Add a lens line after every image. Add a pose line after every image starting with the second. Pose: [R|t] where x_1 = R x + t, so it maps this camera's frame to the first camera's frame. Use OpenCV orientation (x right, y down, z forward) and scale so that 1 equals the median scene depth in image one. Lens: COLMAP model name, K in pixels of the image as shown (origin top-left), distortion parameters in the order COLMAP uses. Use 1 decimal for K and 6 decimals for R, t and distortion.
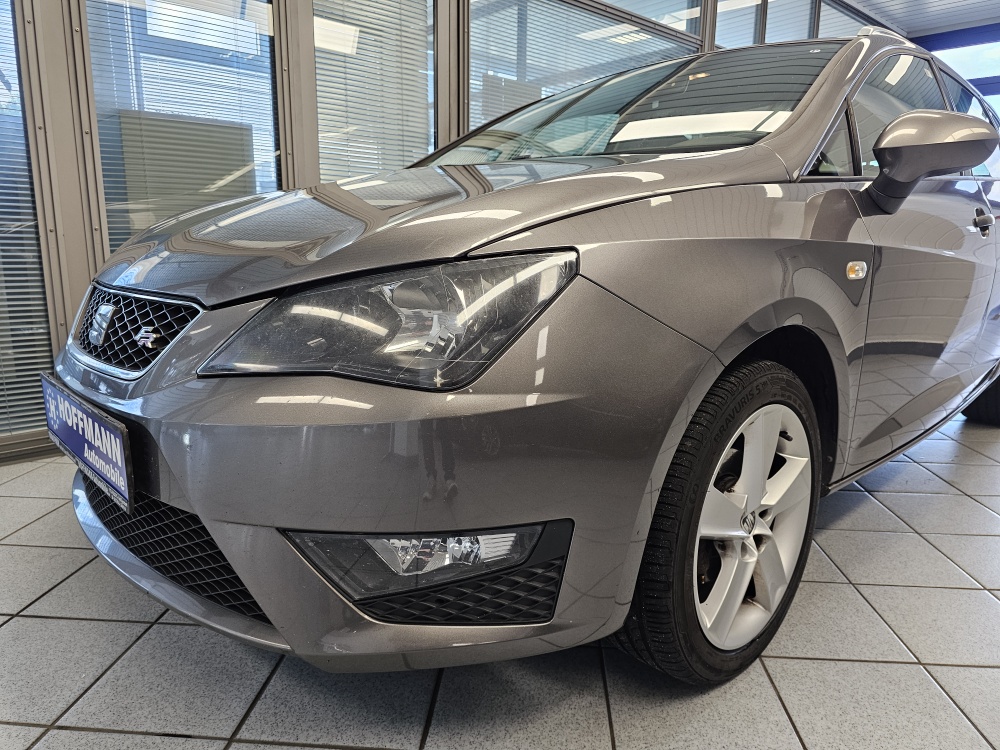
lens RADIAL K [[672.2, 0, 497.5], [0, 672.2, 379.4], [0, 0, 1]] dist [0.038856, -0.046238]
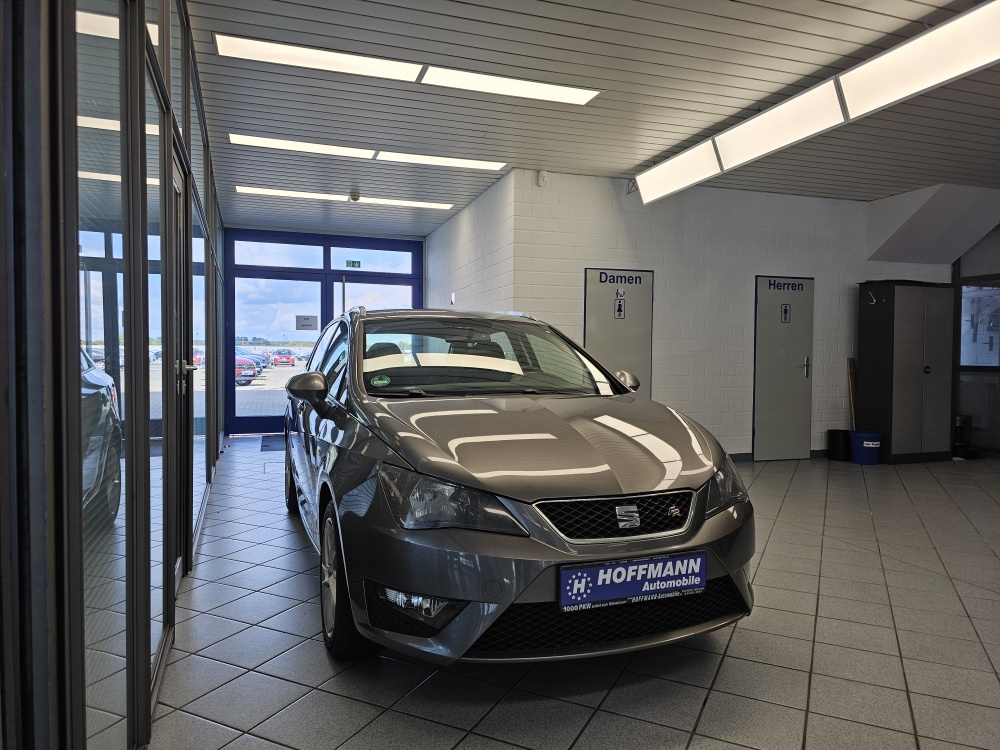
lens RADIAL K [[672.2, 0, 506.1], [0, 672.2, 376.4], [0, 0, 1]] dist [0.038856, -0.046238]
pose [[0.364453, -0.034022, 0.930600, -2.574834], [0.194226, 0.980131, -0.040232, -0.478383], [-0.910742, 0.195409, 0.363820, 0.609659]]
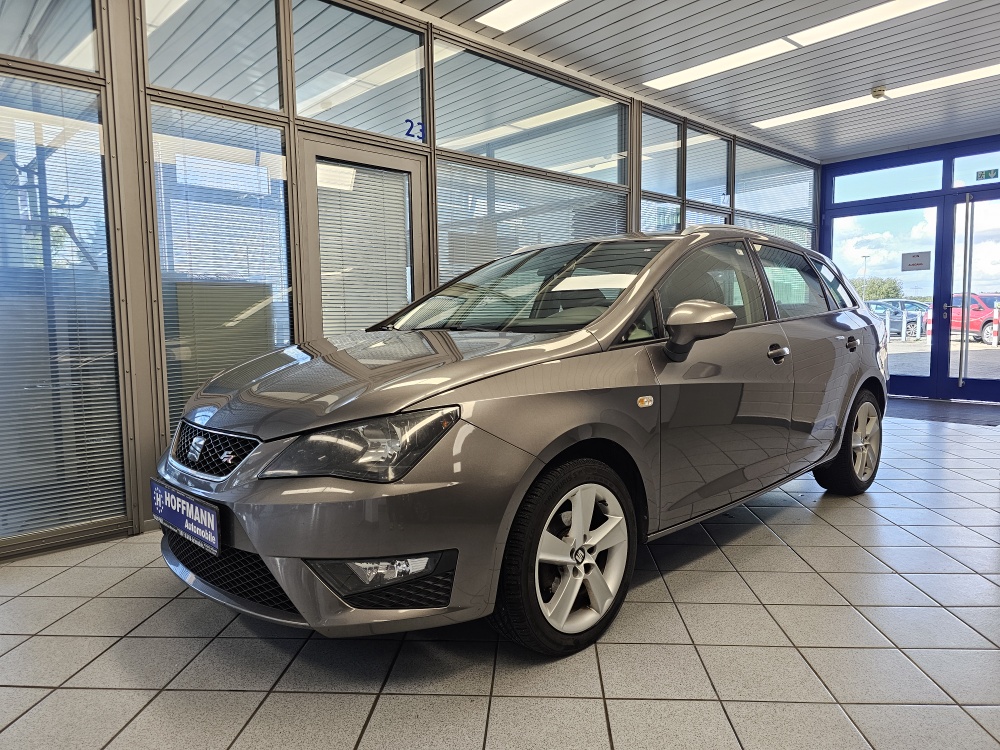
lens RADIAL K [[672.2, 0, 508.4], [0, 672.2, 376.4], [0, 0, 1]] dist [0.038856, -0.046238]
pose [[0.999493, -0.025822, 0.018630, 0.195599], [0.028012, 0.991263, -0.128895, -0.021727], [-0.015139, 0.129351, 0.991483, -0.800785]]
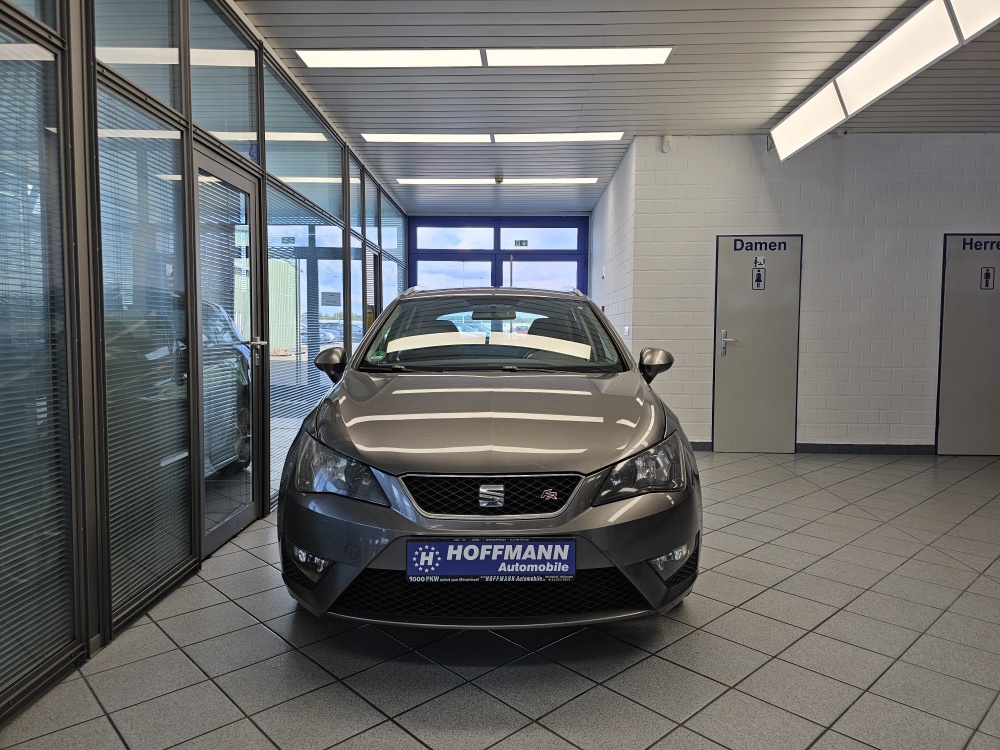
lens RADIAL K [[672.2, 0, 512.3], [0, 672.2, 367.2], [0, 0, 1]] dist [0.038856, -0.046238]
pose [[0.664153, -0.049133, 0.745981, -2.030965], [0.162275, 0.983522, -0.079696, -0.289961], [-0.729773, 0.173984, 0.661182, -0.321650]]
